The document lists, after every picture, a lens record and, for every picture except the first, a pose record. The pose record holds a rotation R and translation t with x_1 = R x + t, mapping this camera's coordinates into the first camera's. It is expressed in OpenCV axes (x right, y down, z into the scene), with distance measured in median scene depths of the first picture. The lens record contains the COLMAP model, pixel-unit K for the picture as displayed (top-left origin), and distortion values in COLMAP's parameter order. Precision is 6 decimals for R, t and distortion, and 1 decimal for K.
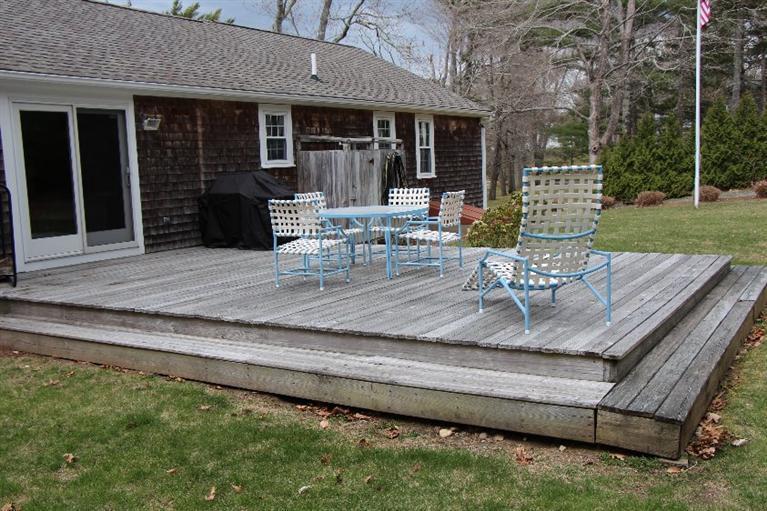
lens RADIAL K [[771.4, 0, 384.2], [0, 771.4, 257.3], [0, 0, 1]] dist [-0.074288, 0.000000]
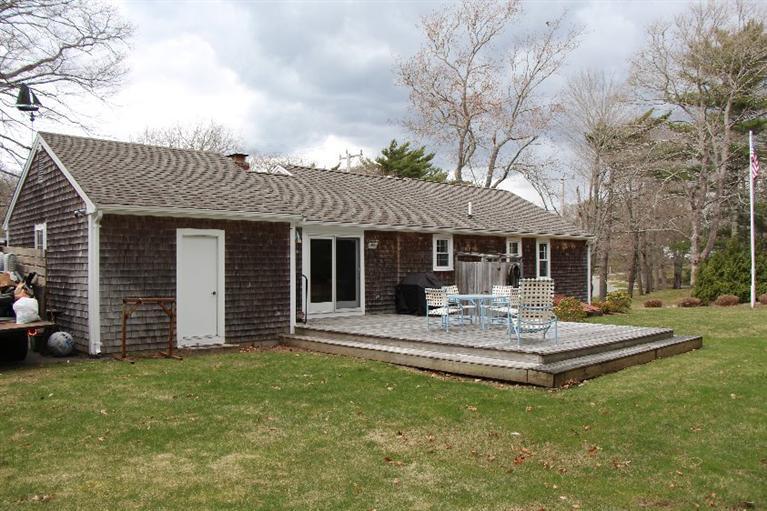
lens RADIAL K [[637.4, 0, 382.7], [0, 637.4, 255.6], [0, 0, 1]] dist [-0.124592, 0.002046]
pose [[0.963576, 0.029928, -0.265756, 0.108563], [-0.064617, 0.990330, -0.122764, 0.031956], [0.259512, 0.135465, 0.956192, -0.390205]]
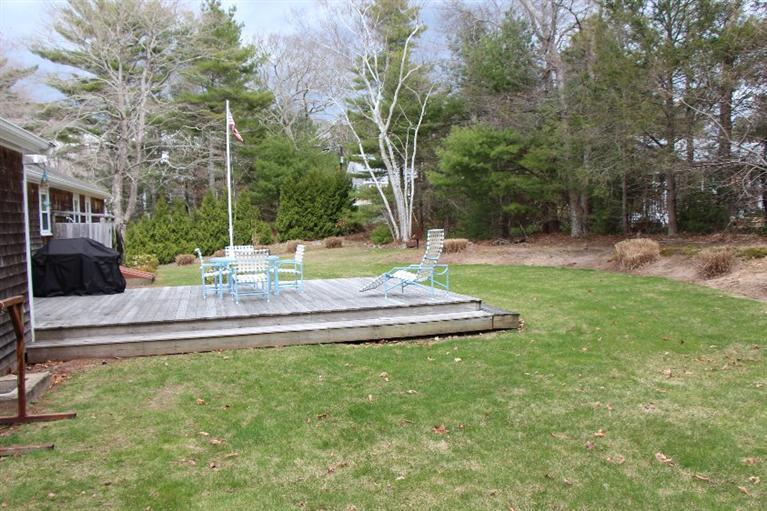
lens RADIAL K [[637.4, 0, 381.9], [0, 637.4, 254.1], [0, 0, 1]] dist [-0.124592, 0.002046]
pose [[0.687535, -0.019865, 0.725879, -0.500103], [0.088631, 0.994447, -0.056734, 0.020595], [-0.720722, 0.103342, 0.685478, -0.093164]]
